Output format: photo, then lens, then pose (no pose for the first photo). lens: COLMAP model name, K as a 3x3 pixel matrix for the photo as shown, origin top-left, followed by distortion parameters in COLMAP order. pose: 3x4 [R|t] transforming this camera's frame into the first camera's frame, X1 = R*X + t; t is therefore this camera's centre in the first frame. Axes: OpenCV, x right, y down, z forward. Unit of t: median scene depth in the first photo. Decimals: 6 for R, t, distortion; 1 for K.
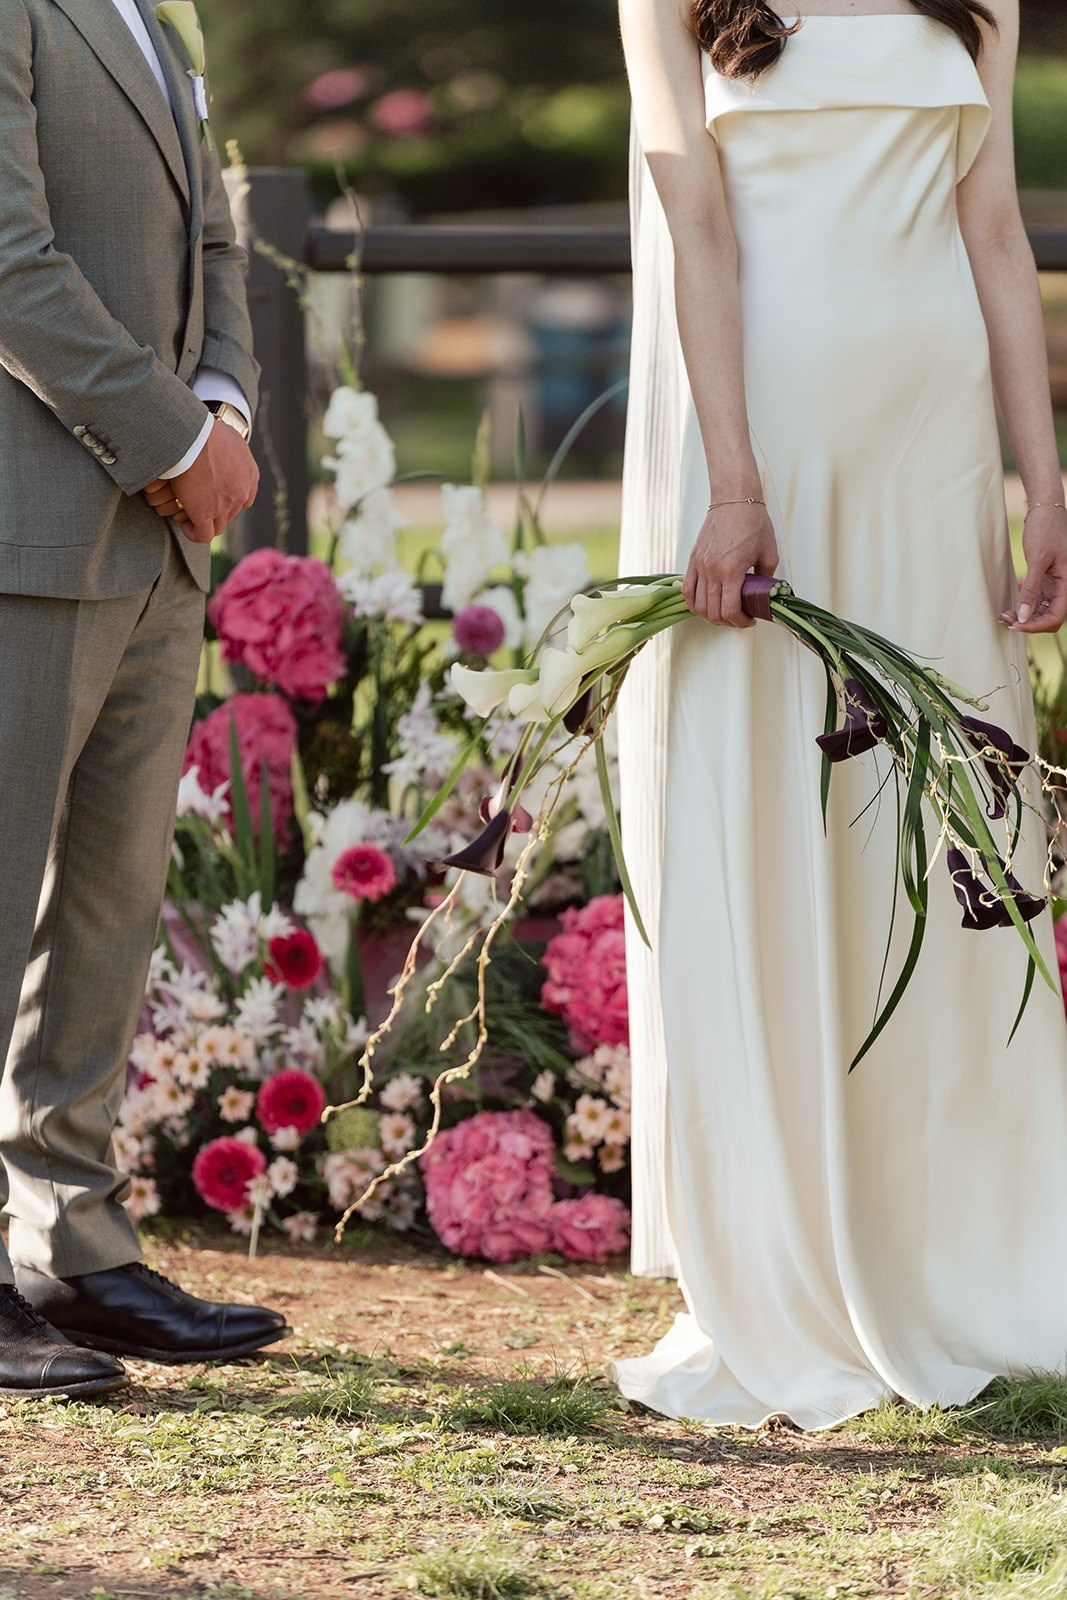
lens RADIAL K [[8300.5, 0, 533.1], [0, 8300.5, 799.5], [0, 0, 1]] dist [0.074686, 0.000000]
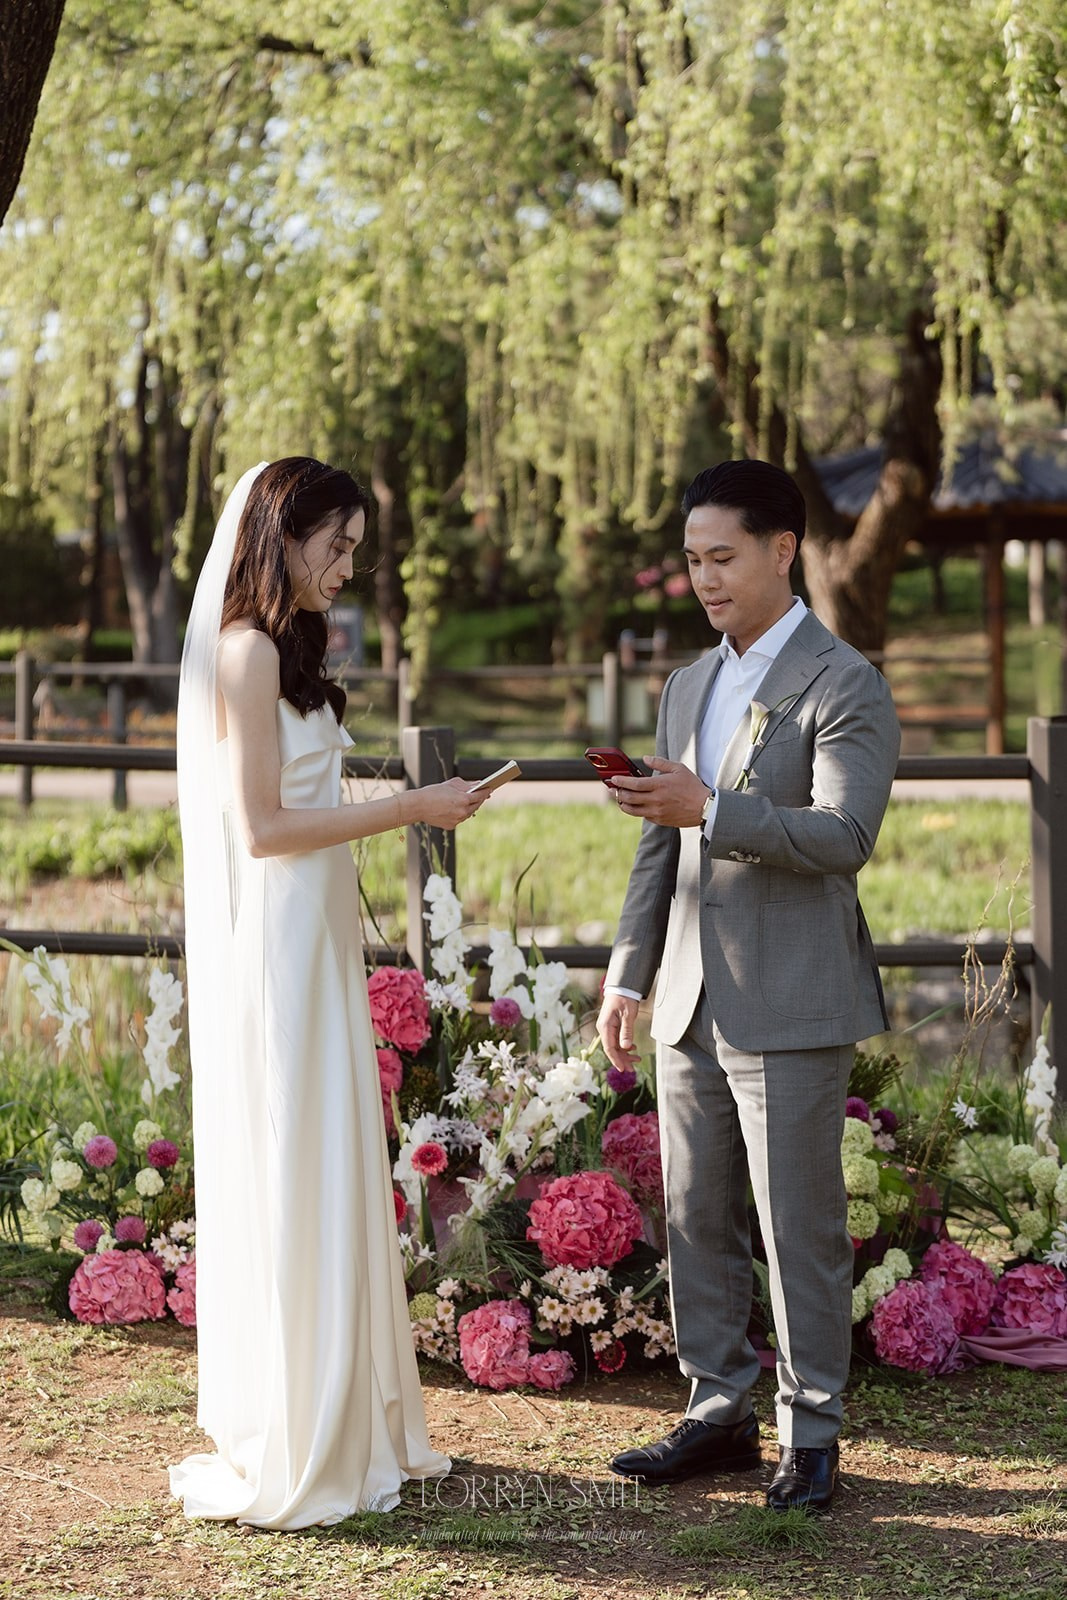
lens RADIAL K [[3541.0, 0, 533.6], [0, 3541.0, 800.5], [0, 0, 1]] dist [-0.053502, 0.000000]
pose [[0.998136, -0.000020, -0.061025, 0.048485], [-0.001147, 0.999817, -0.019083, -0.054124], [0.061015, 0.019118, 0.997954, 0.251007]]
